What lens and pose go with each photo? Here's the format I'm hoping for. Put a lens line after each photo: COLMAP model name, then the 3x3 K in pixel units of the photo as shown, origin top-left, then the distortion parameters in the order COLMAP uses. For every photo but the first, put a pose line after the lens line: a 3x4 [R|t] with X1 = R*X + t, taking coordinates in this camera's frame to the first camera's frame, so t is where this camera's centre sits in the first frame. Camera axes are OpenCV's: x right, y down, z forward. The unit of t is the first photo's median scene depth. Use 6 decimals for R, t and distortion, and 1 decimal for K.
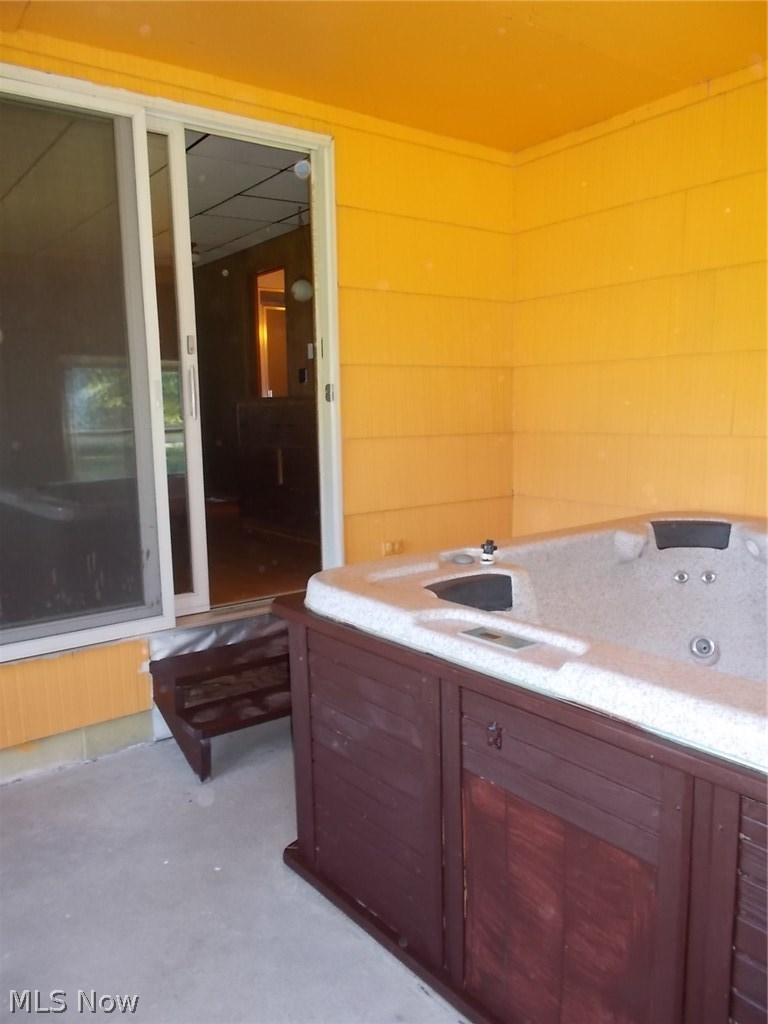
lens RADIAL K [[786.8, 0, 384.0], [0, 786.8, 512.0], [0, 0, 1]] dist [-0.006343, -0.000356]
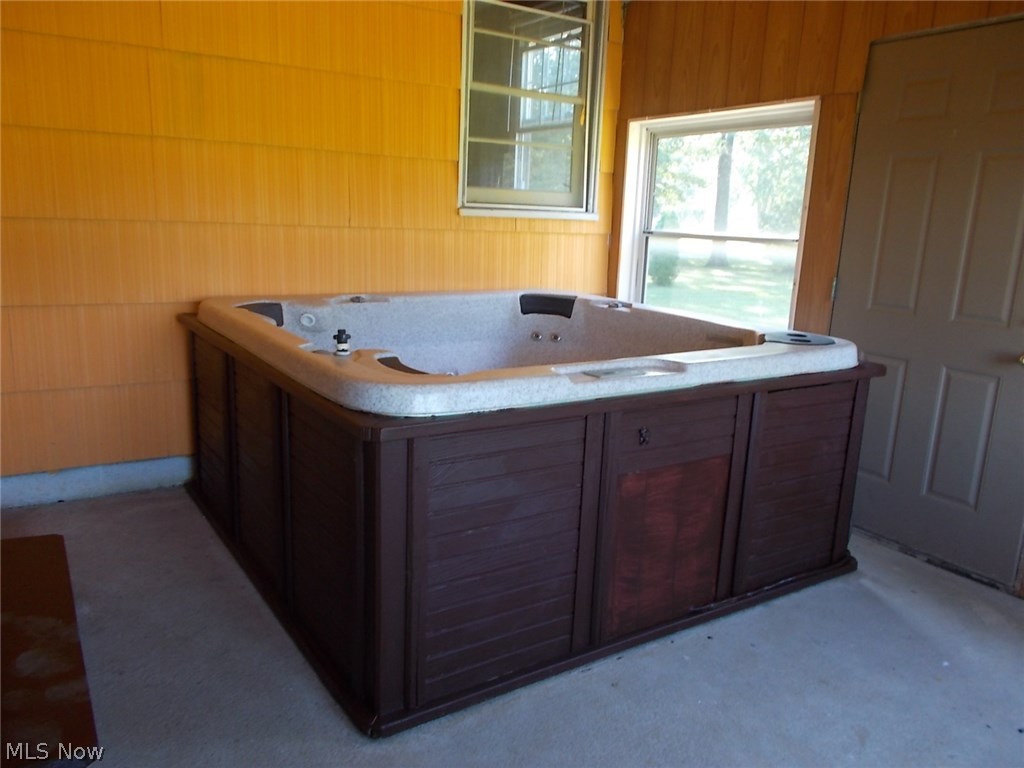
lens RADIAL K [[786.8, 0, 512.0], [0, 786.8, 384.0], [0, 0, 1]] dist [-0.006343, -0.000356]
pose [[0.061209, -0.183600, 0.981094, -1.187976], [0.089083, 0.980019, 0.177841, -0.075159], [-0.994142, 0.076513, 0.076342, 1.072330]]
